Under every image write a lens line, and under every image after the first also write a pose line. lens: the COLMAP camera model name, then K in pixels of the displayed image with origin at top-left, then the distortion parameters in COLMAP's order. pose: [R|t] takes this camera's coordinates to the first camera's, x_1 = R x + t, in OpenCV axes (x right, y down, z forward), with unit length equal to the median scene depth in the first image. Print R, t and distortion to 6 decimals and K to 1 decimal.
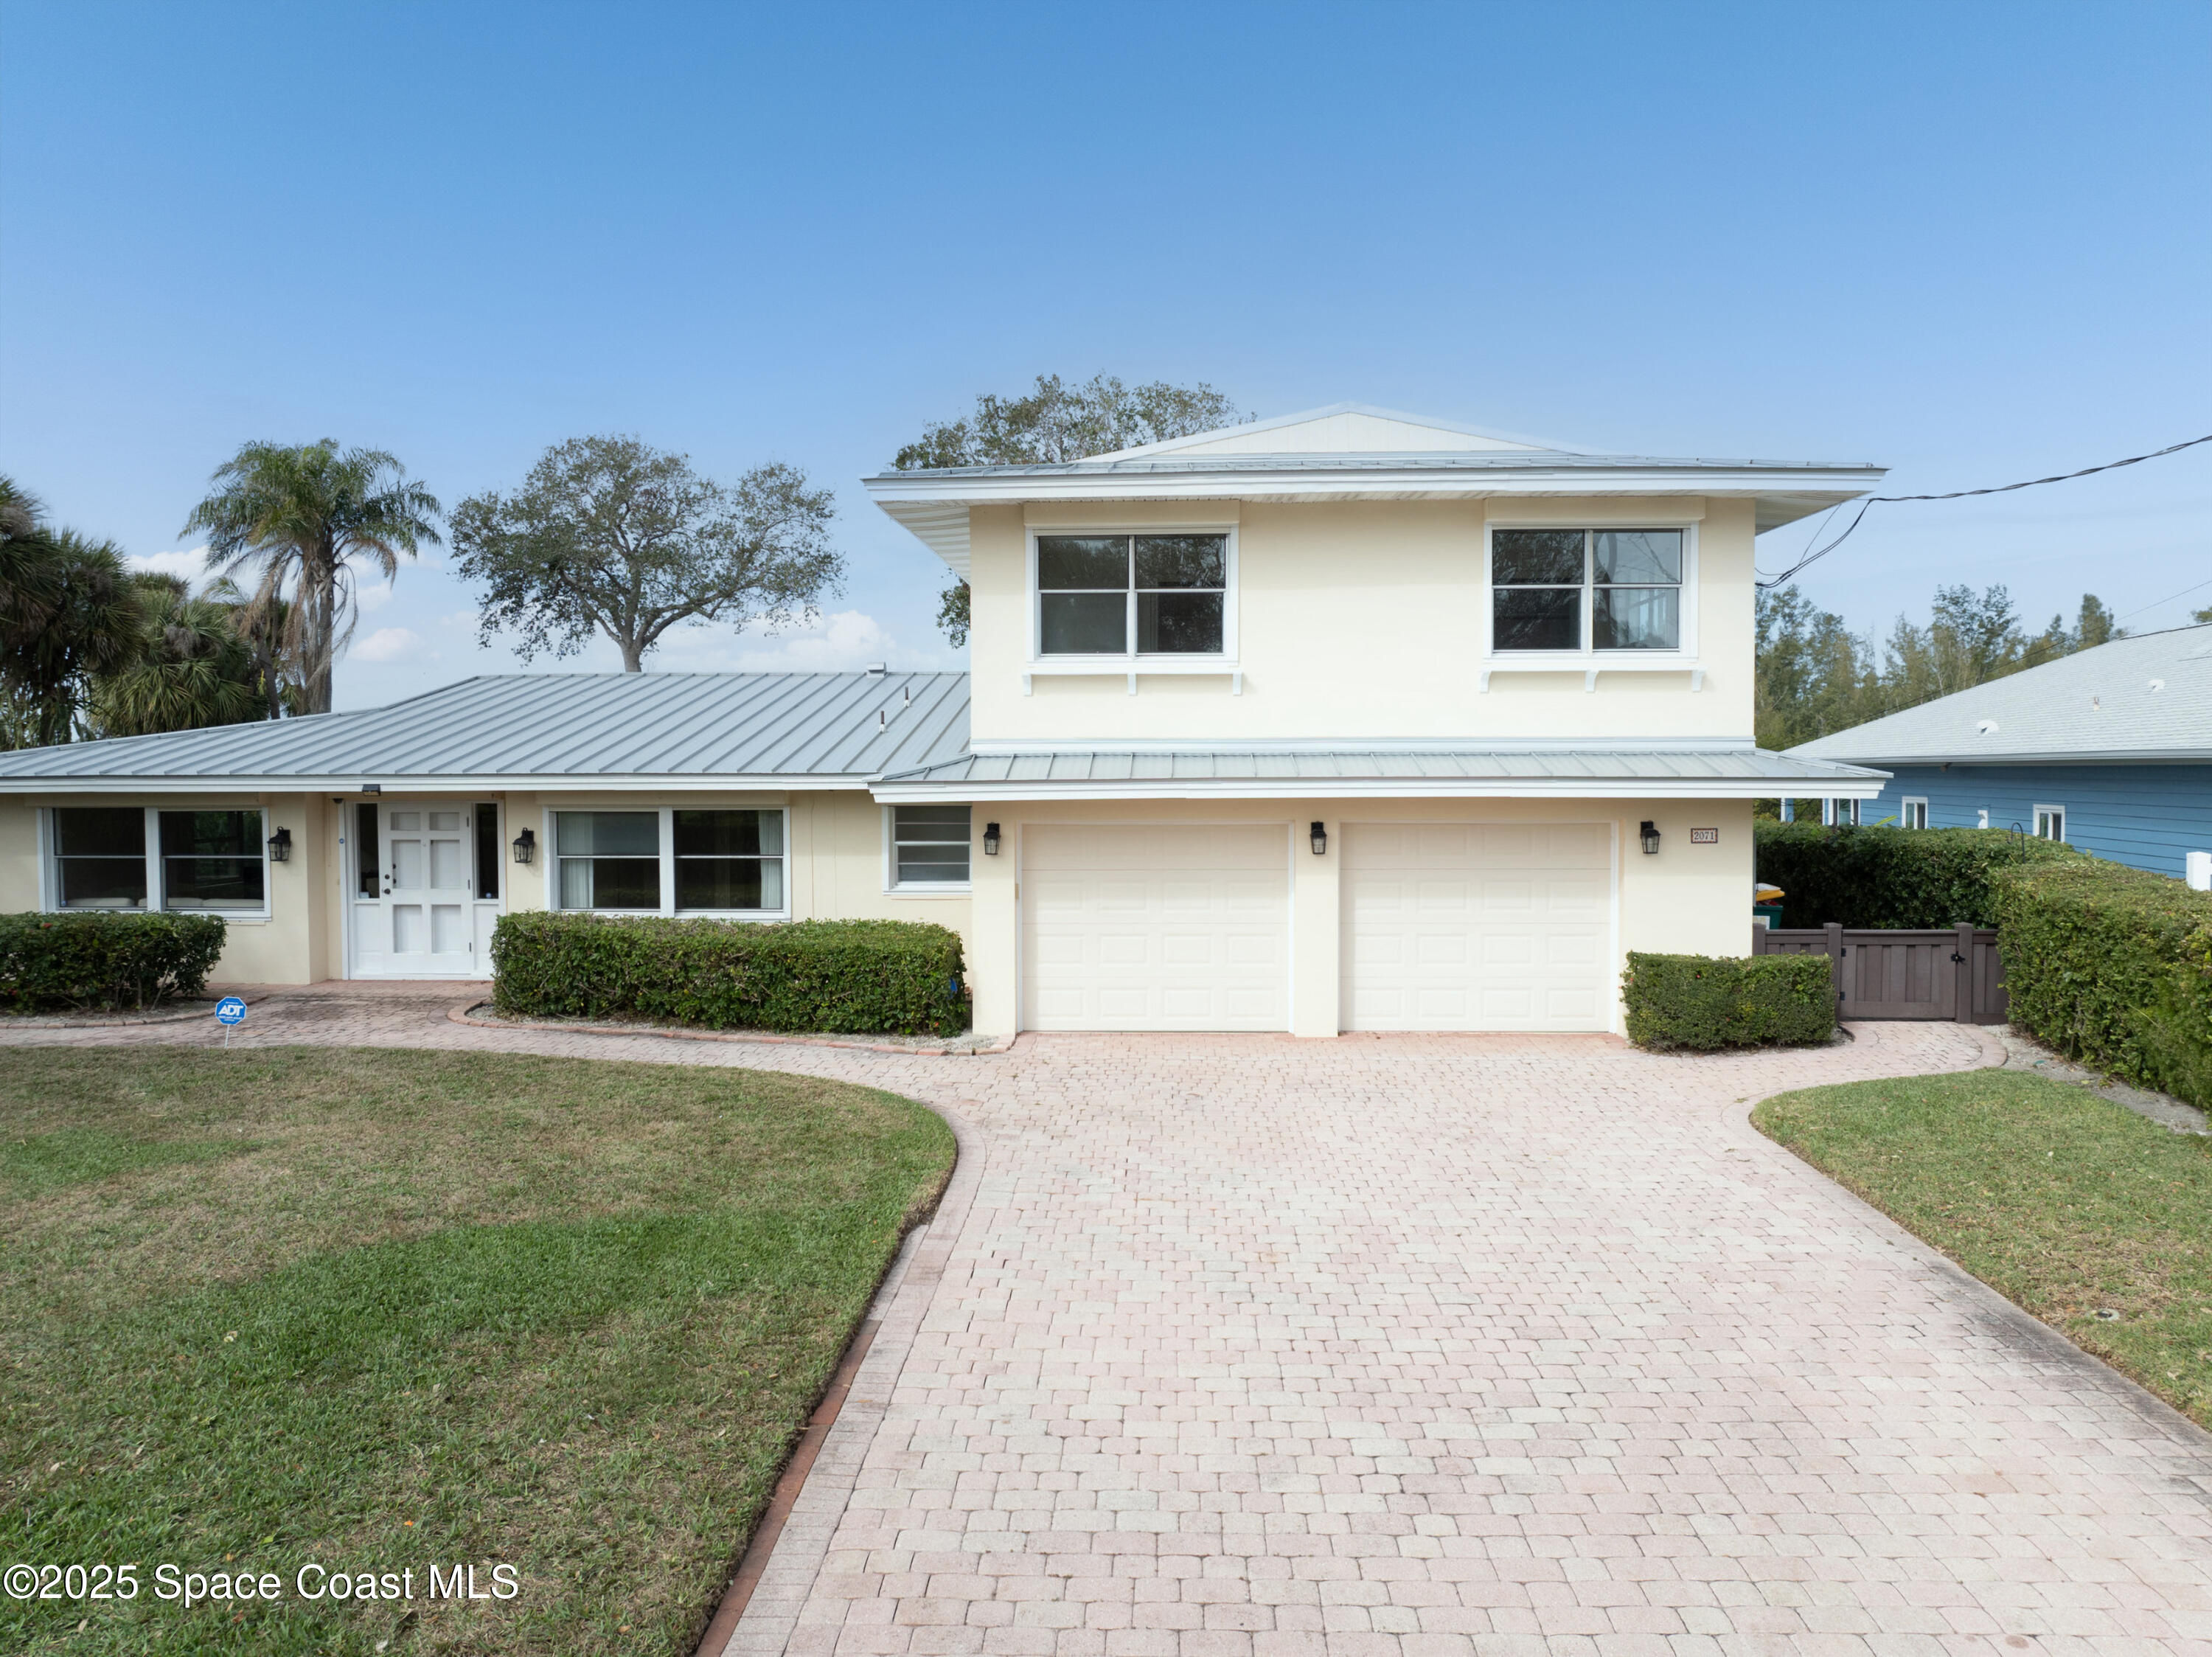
lens RADIAL K [[1557.4, 0, 1106.3], [0, 1557.4, 825.1], [0, 0, 1]] dist [-0.037058, -0.003298]
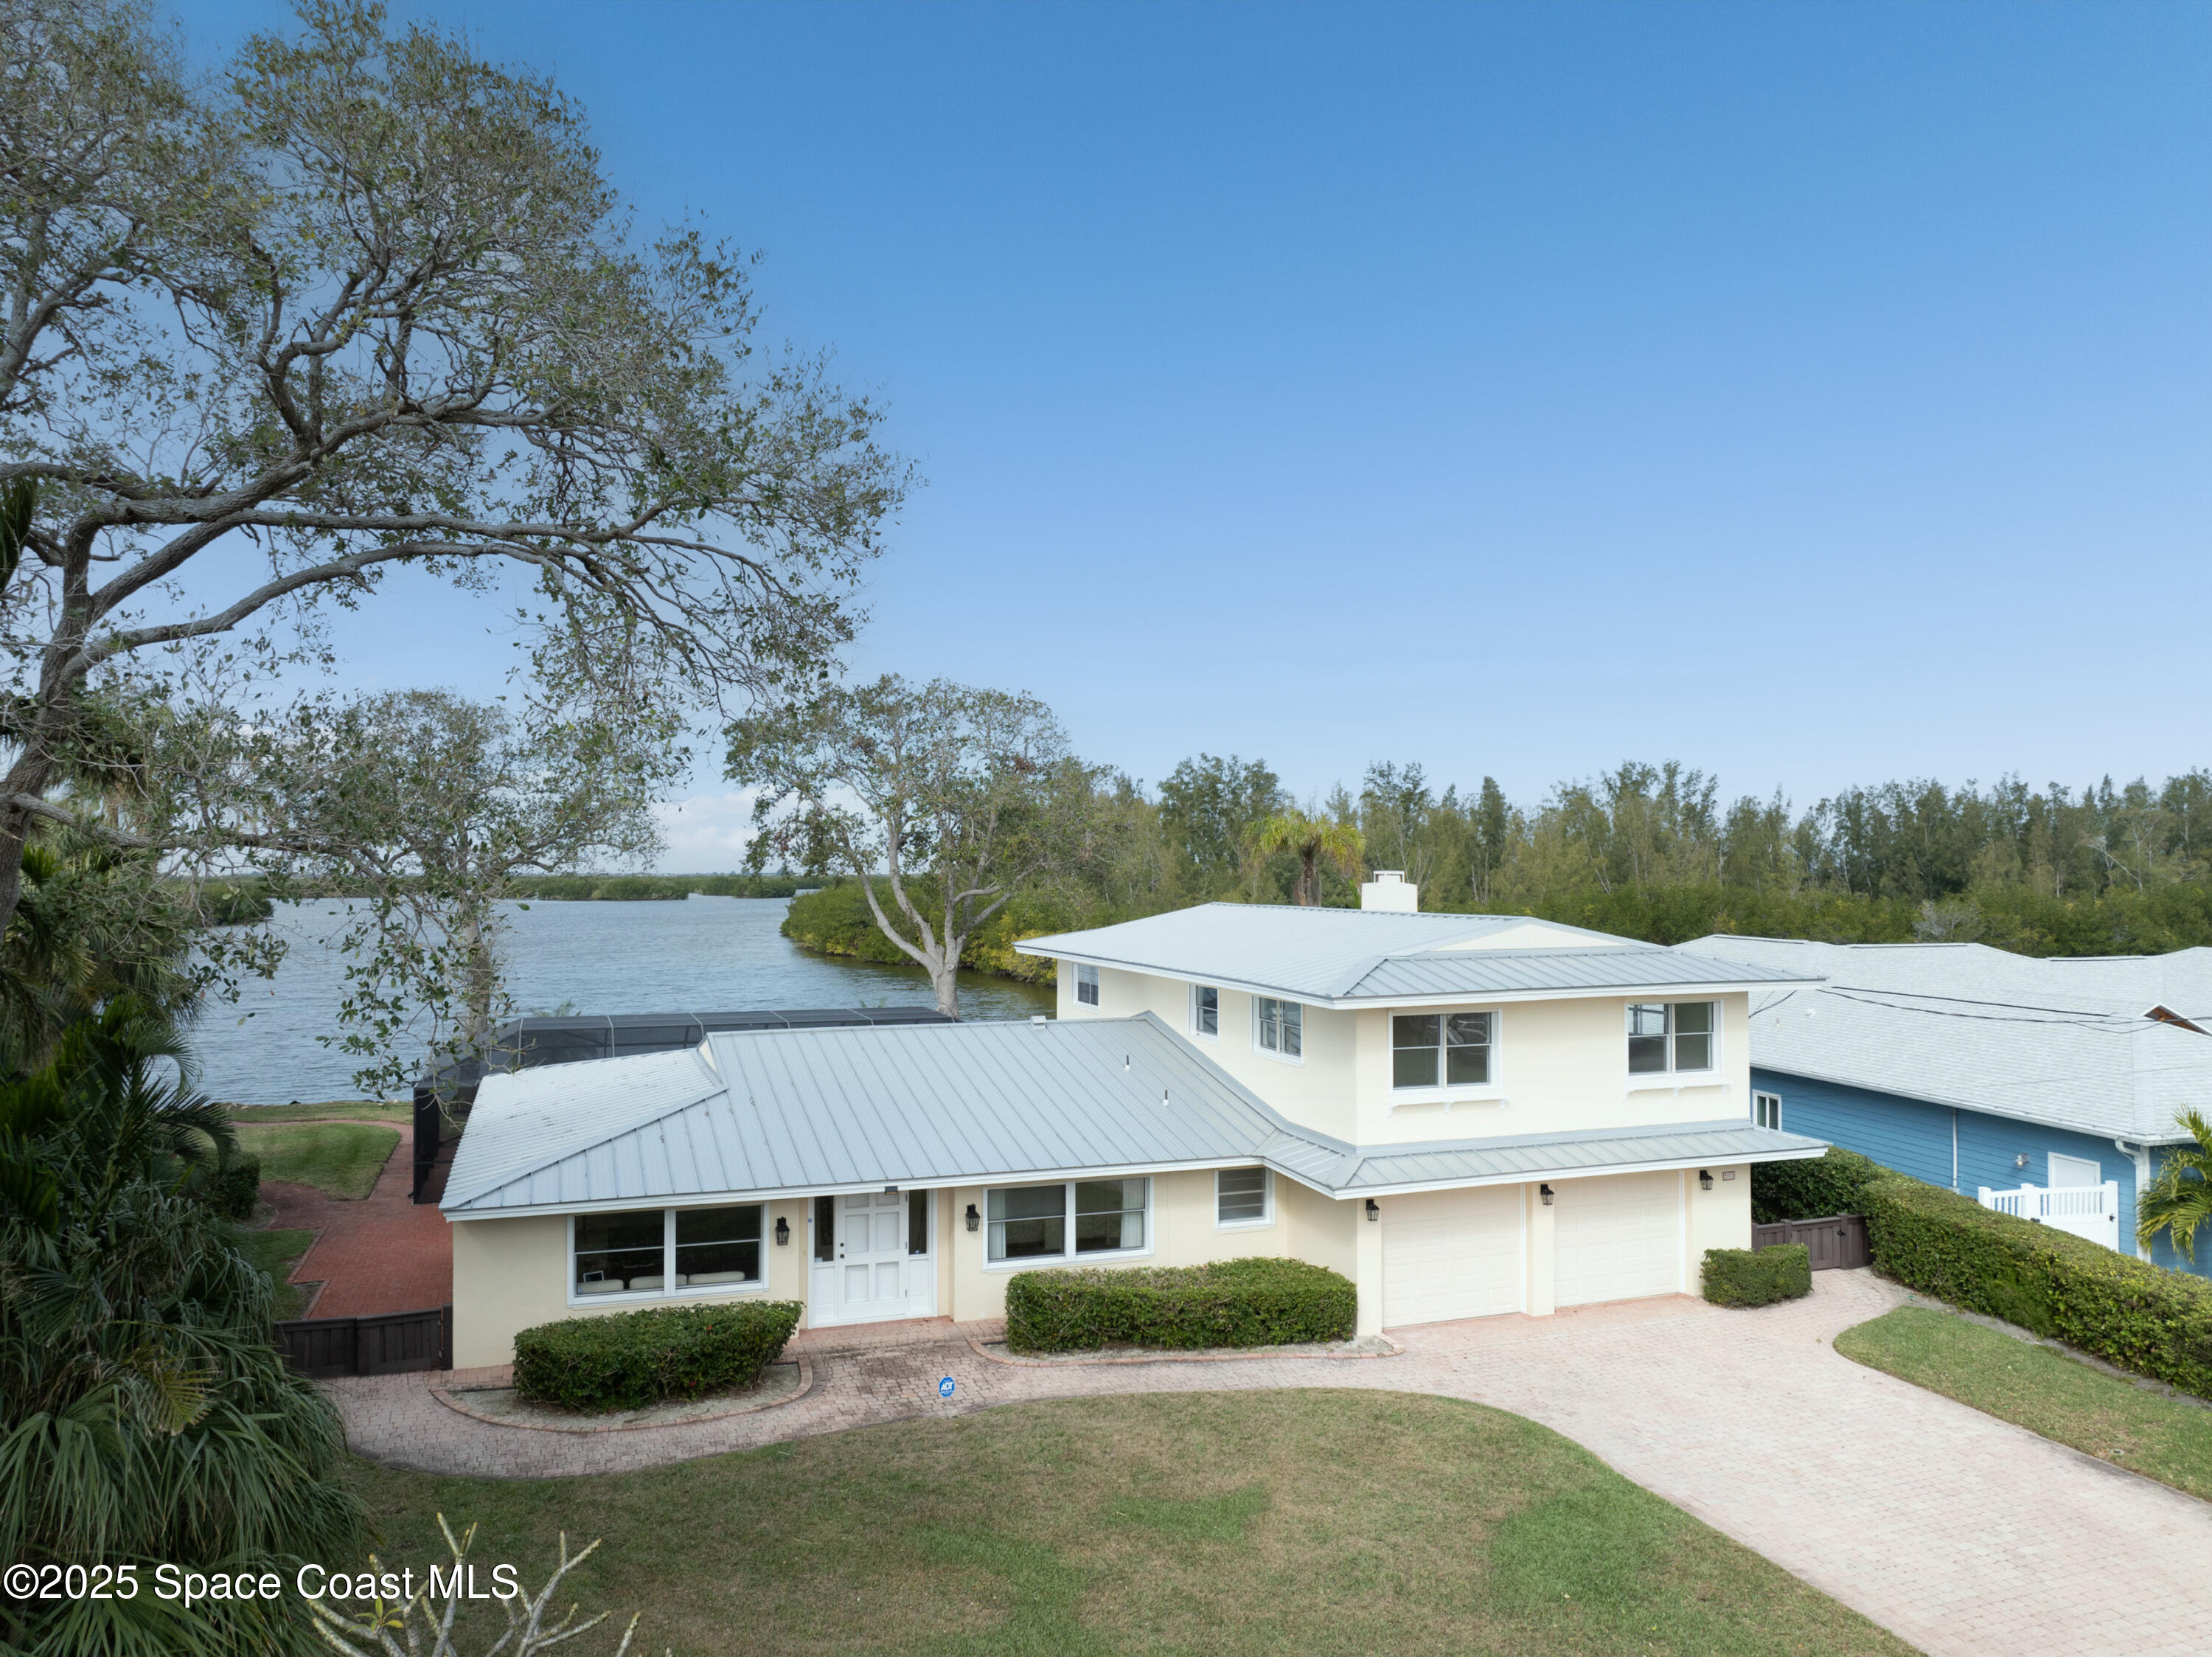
lens RADIAL K [[1557.4, 0, 1106.3], [0, 1557.4, 825.1], [0, 0, 1]] dist [-0.037058, -0.003298]
pose [[0.928244, 0.012176, 0.371772, -0.898425], [0.012830, 0.997821, -0.064715, -0.277225], [-0.371750, 0.064841, 0.926066, -0.373704]]
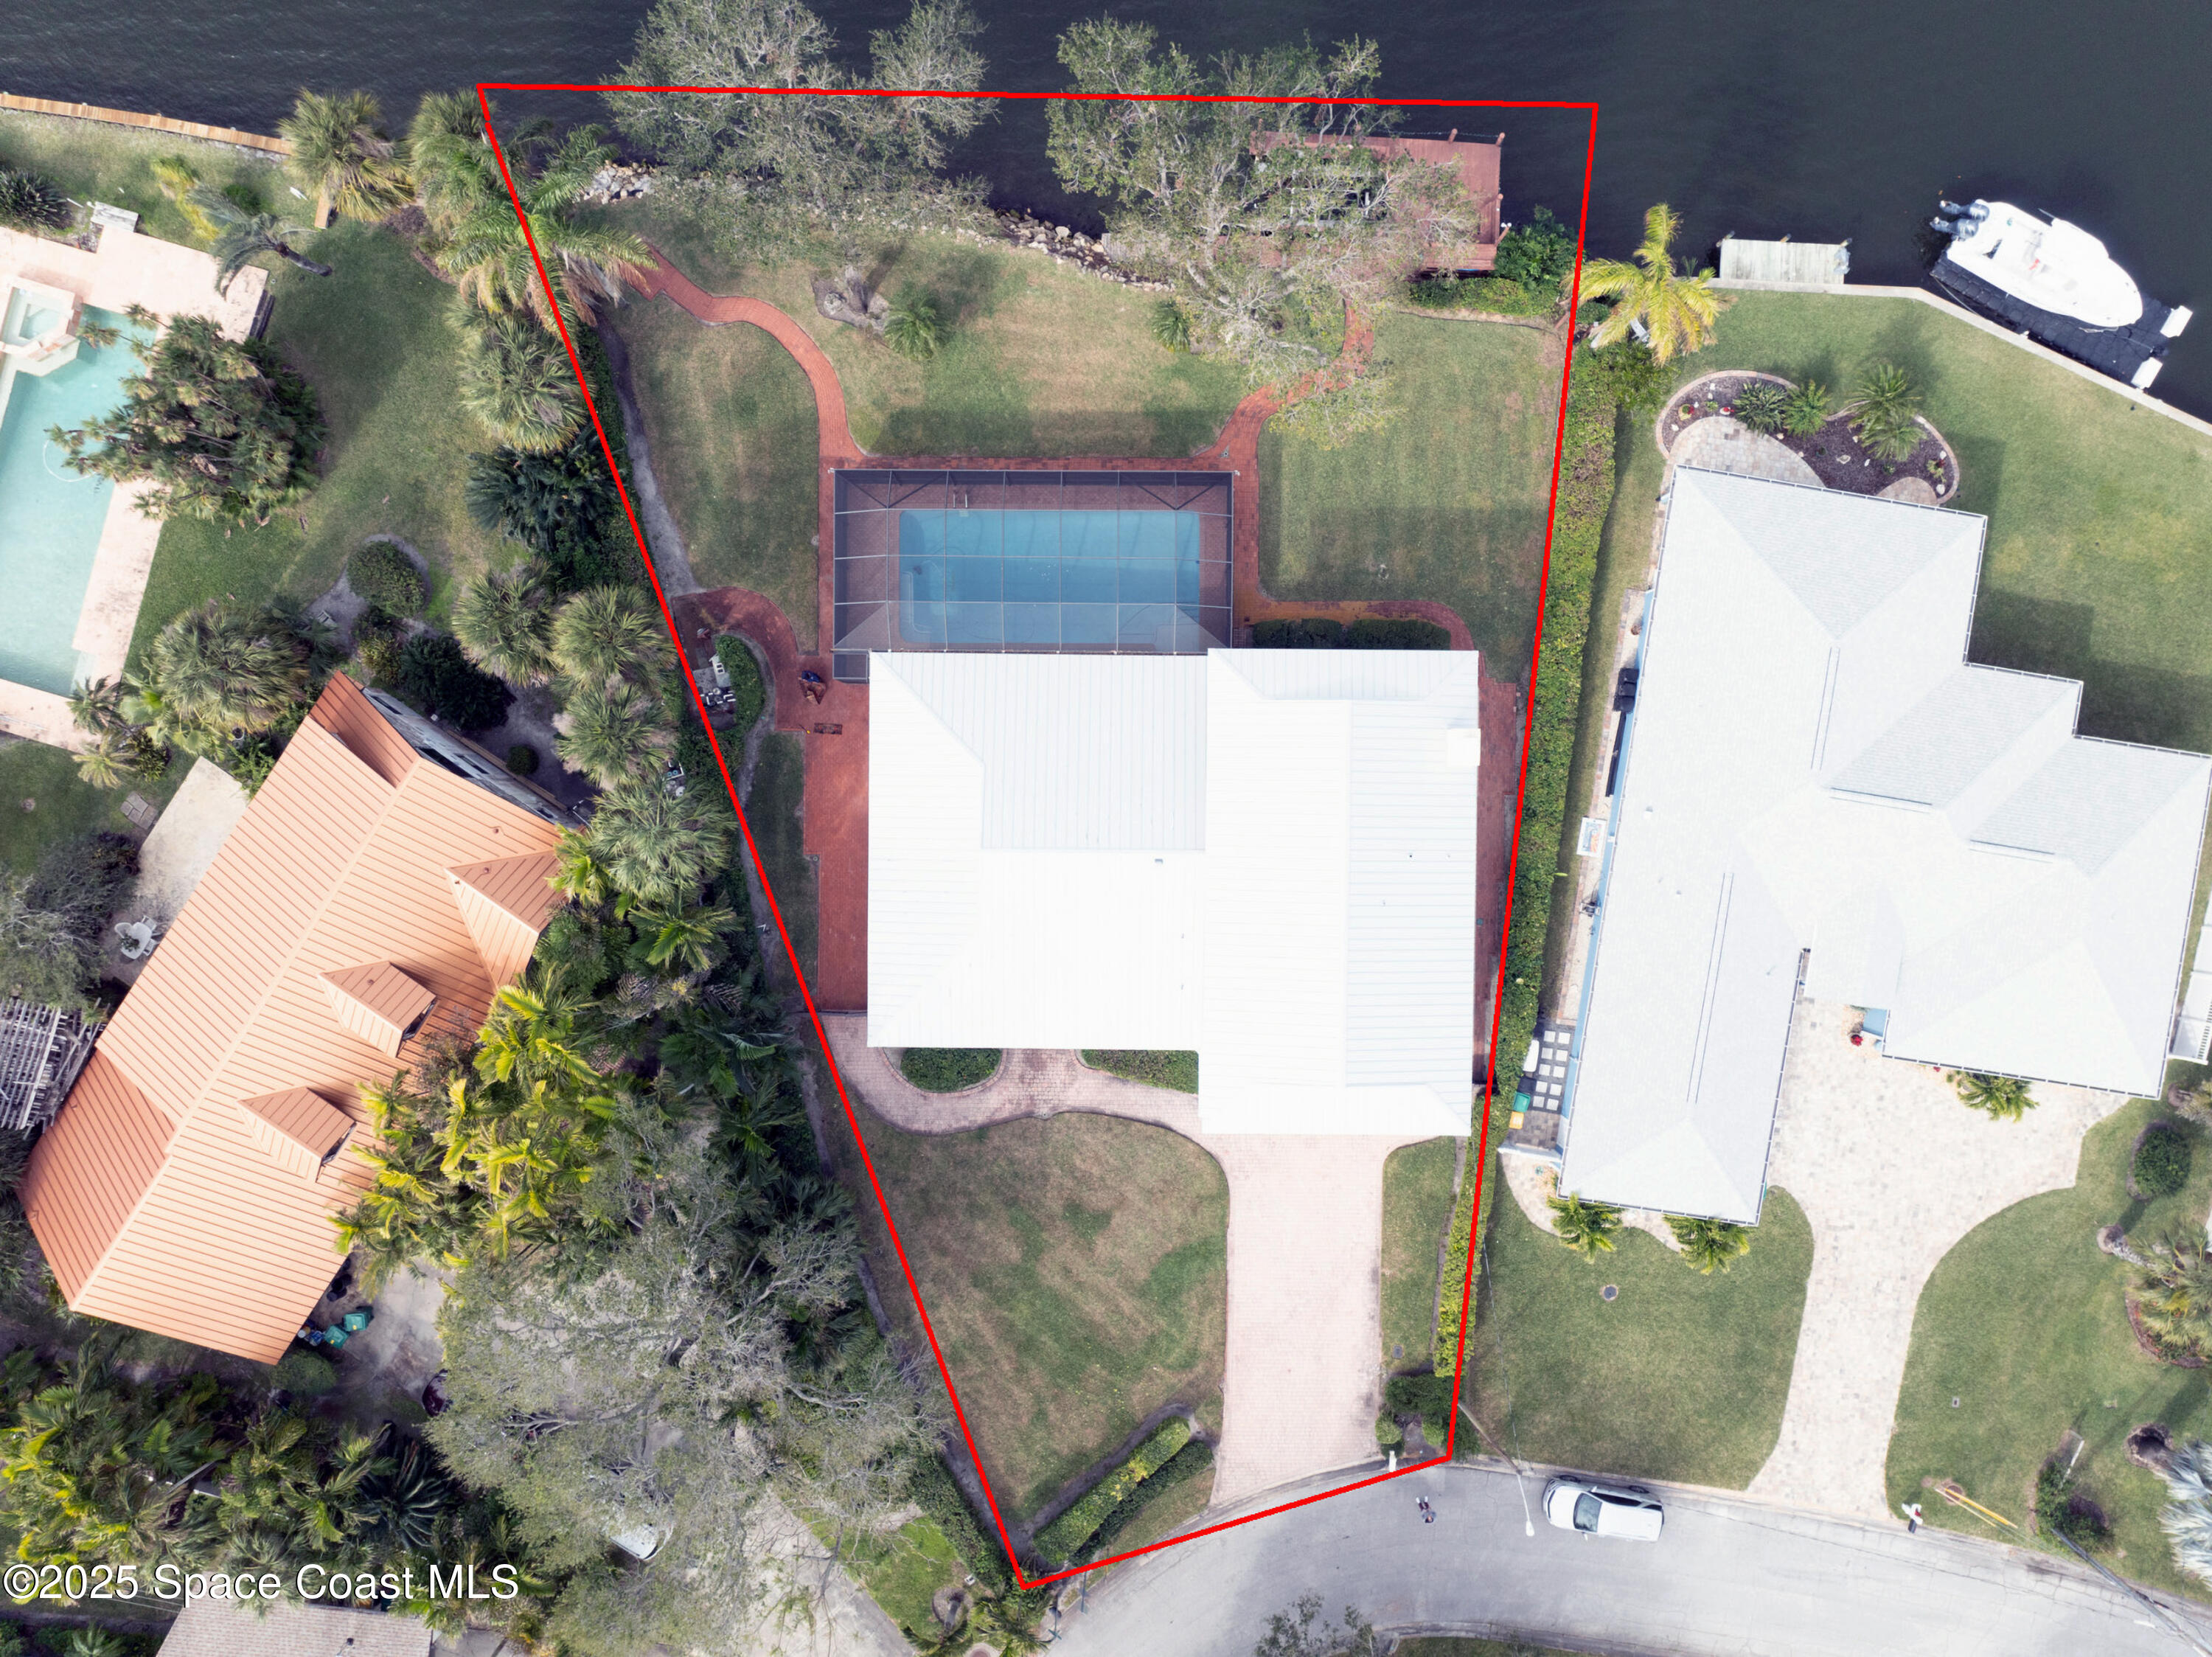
lens RADIAL K [[1557.4, 0, 1106.3], [0, 1557.4, 825.1], [0, 0, 1]] dist [-0.037058, -0.003298]
pose [[0.999512, -0.030587, -0.006375, -0.324416], [0.006961, 0.019110, 0.999793, -3.751156], [-0.030459, -0.999349, 0.019313, 1.562869]]
